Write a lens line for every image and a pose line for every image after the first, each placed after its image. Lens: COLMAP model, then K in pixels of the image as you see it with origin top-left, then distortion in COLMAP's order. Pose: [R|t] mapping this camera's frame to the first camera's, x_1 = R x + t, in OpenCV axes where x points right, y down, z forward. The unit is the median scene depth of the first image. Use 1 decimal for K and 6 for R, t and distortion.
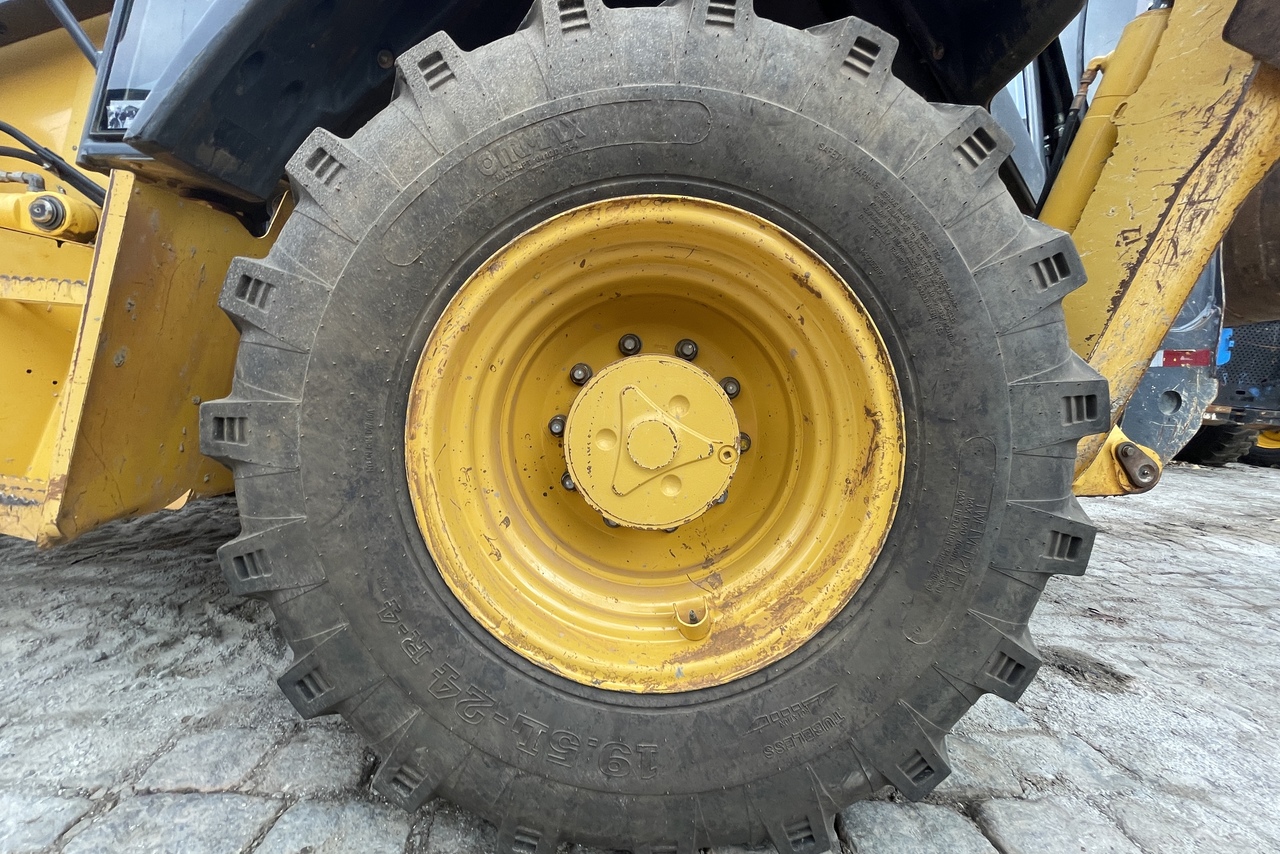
lens RADIAL K [[517.3, 0, 639.0], [0, 517.3, 428.8], [0, 0, 1]] dist [-0.002205, -0.000408]
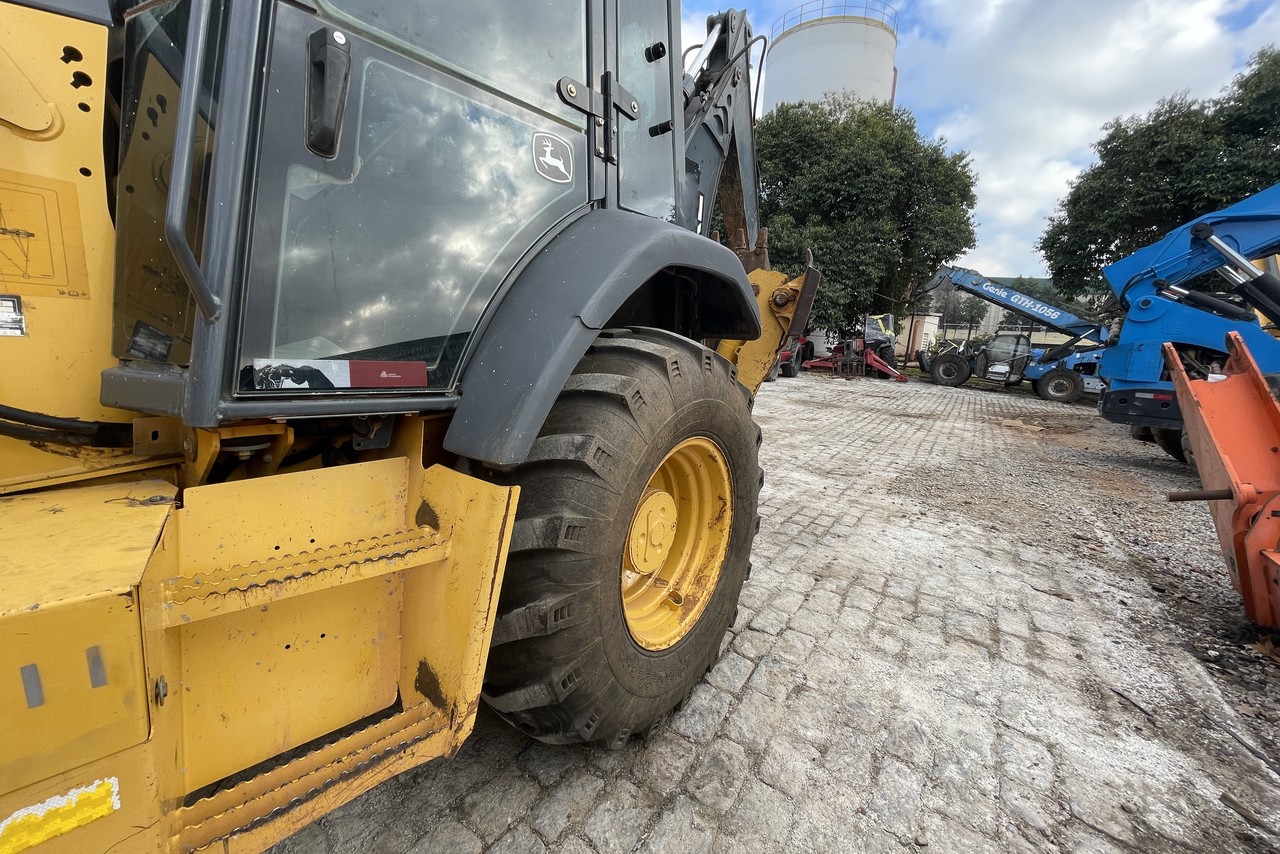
lens RADIAL K [[517.3, 0, 635.4], [0, 517.3, 431.6], [0, 0, 1]] dist [-0.002205, -0.000408]
pose [[0.586454, -0.167809, 0.792409, -1.822823], [0.051625, 0.984058, 0.170188, -0.831751], [-0.808336, -0.058899, 0.585768, -0.156450]]
